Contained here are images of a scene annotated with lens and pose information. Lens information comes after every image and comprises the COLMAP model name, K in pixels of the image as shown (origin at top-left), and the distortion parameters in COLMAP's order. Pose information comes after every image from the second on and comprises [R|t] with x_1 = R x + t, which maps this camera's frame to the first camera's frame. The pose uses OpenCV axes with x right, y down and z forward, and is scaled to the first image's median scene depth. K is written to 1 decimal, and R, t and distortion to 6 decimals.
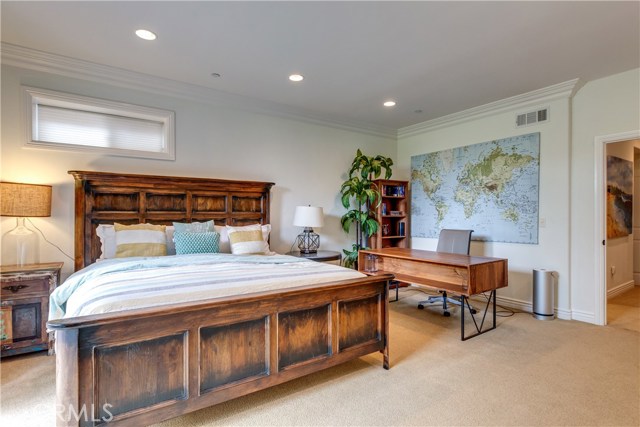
lens RADIAL K [[323.4, 0, 321.9], [0, 323.4, 217.7], [0, 0, 1]] dist [-0.002403, -0.000145]
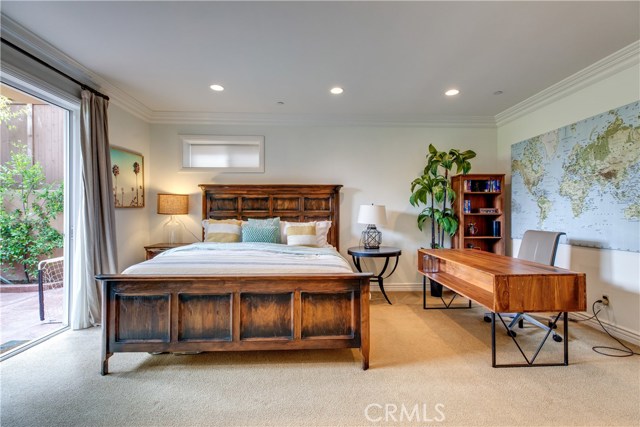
lens RADIAL K [[285.6, 0, 322.9], [0, 285.6, 213.1], [0, 0, 1]] dist [0.003576, -0.000089]
pose [[0.845484, -0.000740, -0.534001, 0.391460], [-0.003193, 0.999974, -0.006441, -0.001570], [0.533992, 0.007151, 0.845459, 0.133618]]
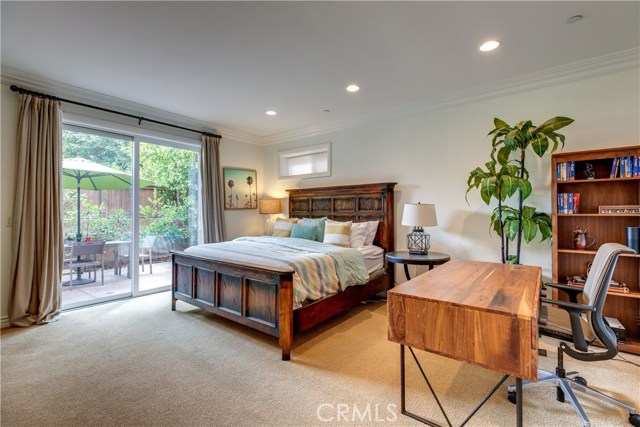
lens RADIAL K [[289.2, 0, 320.0], [0, 289.2, 213.5], [0, 0, 1]] dist [0.000926, -0.000273]
pose [[0.300651, 0.001092, -0.953734, 0.790579], [-0.008111, 0.999966, -0.001412, -0.004080], [0.953700, 0.008160, 0.300650, 0.576083]]
